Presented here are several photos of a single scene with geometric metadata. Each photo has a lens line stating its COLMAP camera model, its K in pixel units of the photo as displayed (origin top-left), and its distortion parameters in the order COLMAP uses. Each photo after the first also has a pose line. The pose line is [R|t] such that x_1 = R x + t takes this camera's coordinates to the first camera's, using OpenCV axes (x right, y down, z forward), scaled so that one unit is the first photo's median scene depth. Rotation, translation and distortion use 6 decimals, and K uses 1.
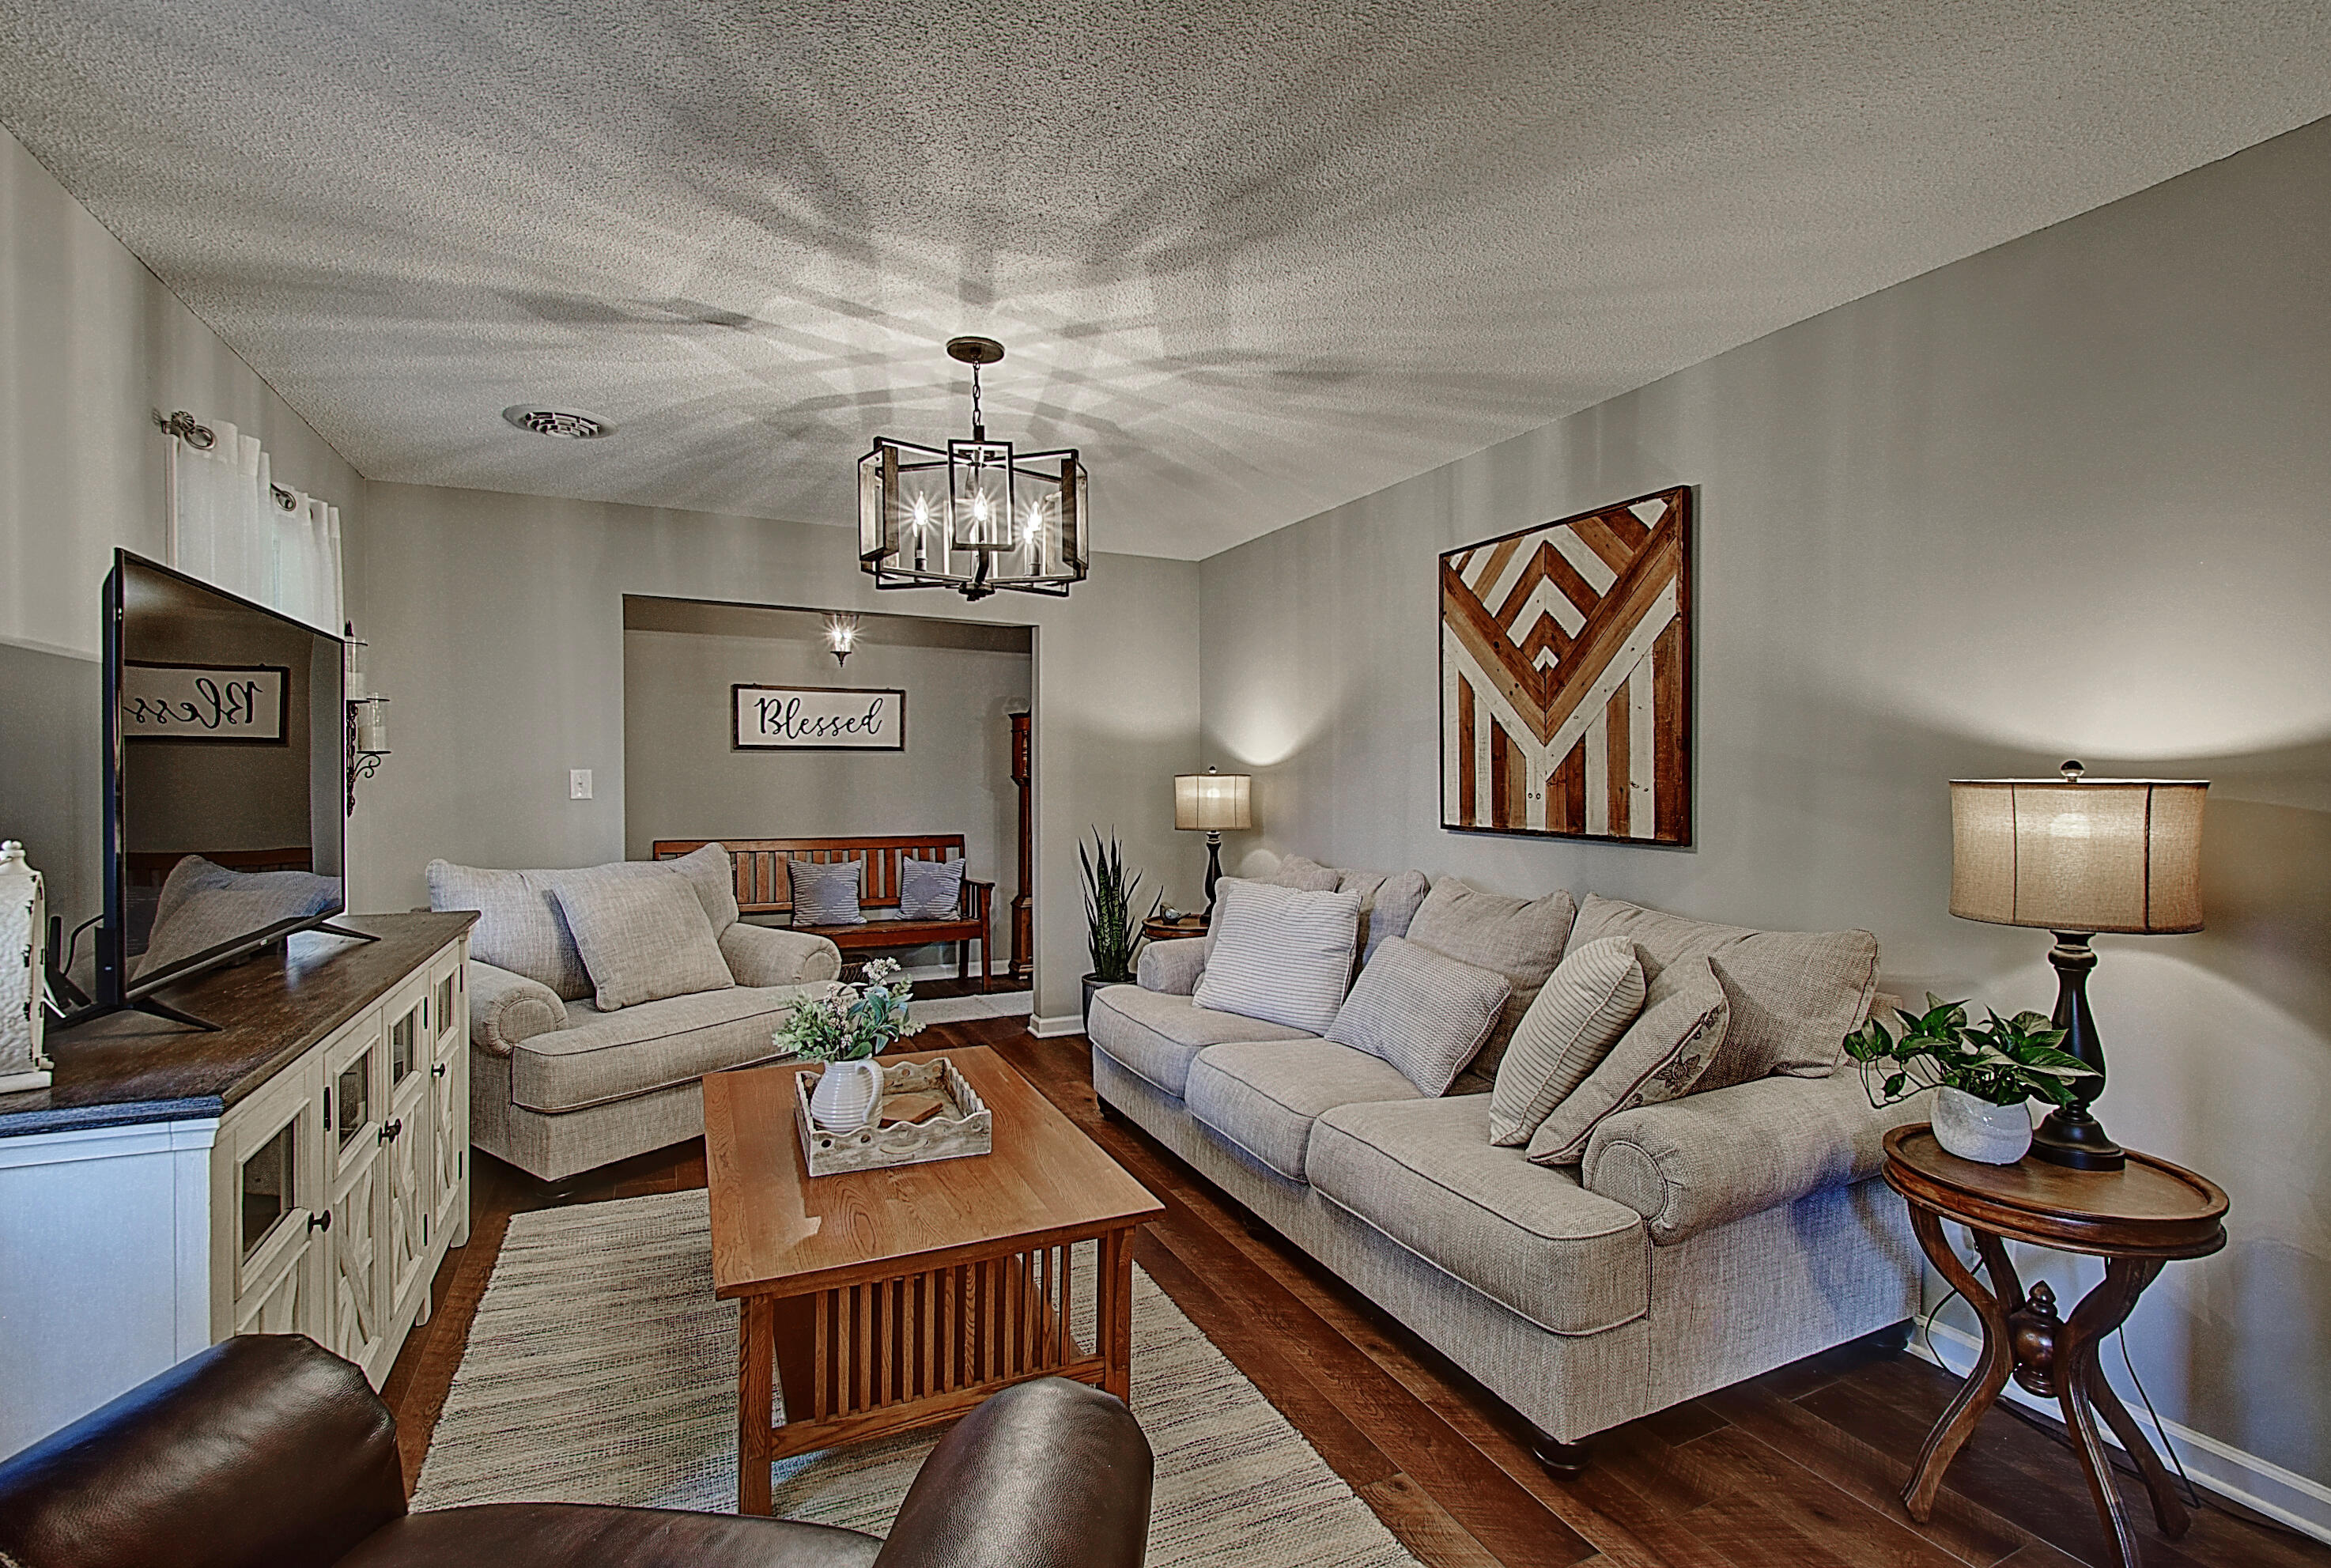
lens RADIAL K [[1022.4, 0, 1171.7], [0, 1022.4, 789.2], [0, 0, 1]] dist [-0.011189, -0.002575]
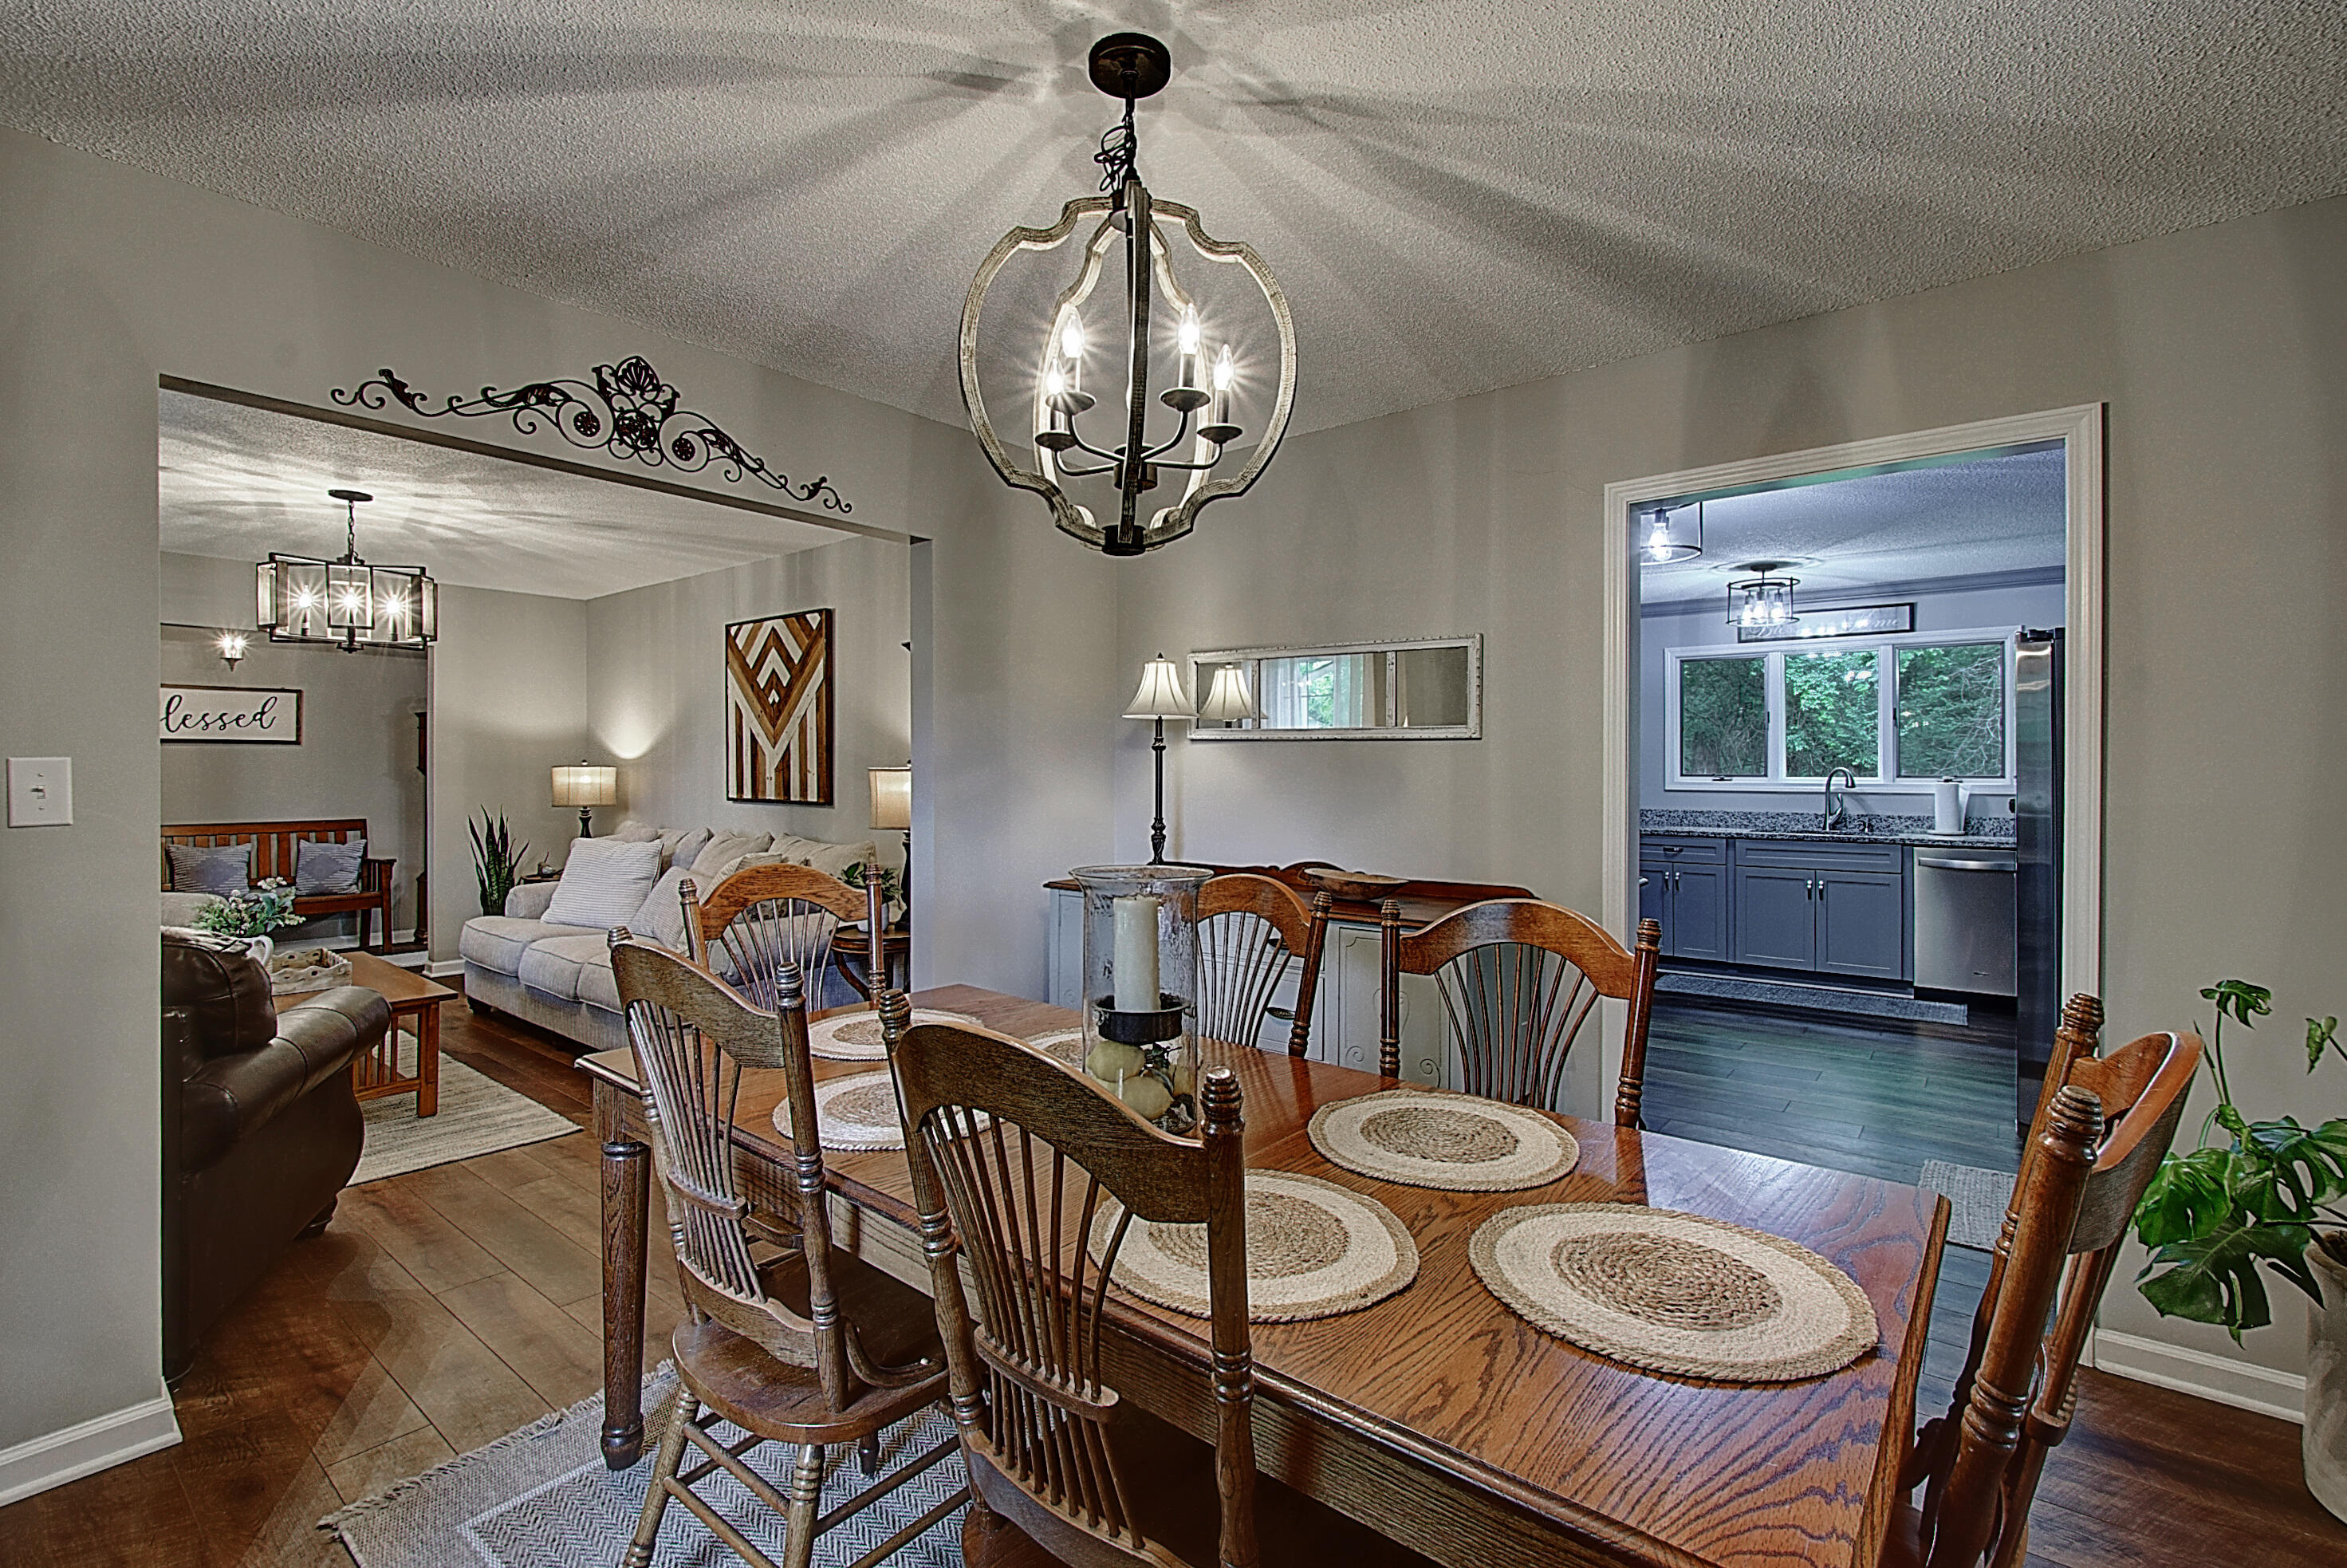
lens RADIAL K [[1029.4, 0, 1167.0], [0, 1029.4, 765.9], [0, 0, 1]] dist [-0.011189, -0.002575]
pose [[0.904362, 0.001277, 0.426764, 0.216947], [0.005005, 0.999895, -0.013598, 0.010911], [-0.426737, 0.014433, 0.904261, -0.749766]]
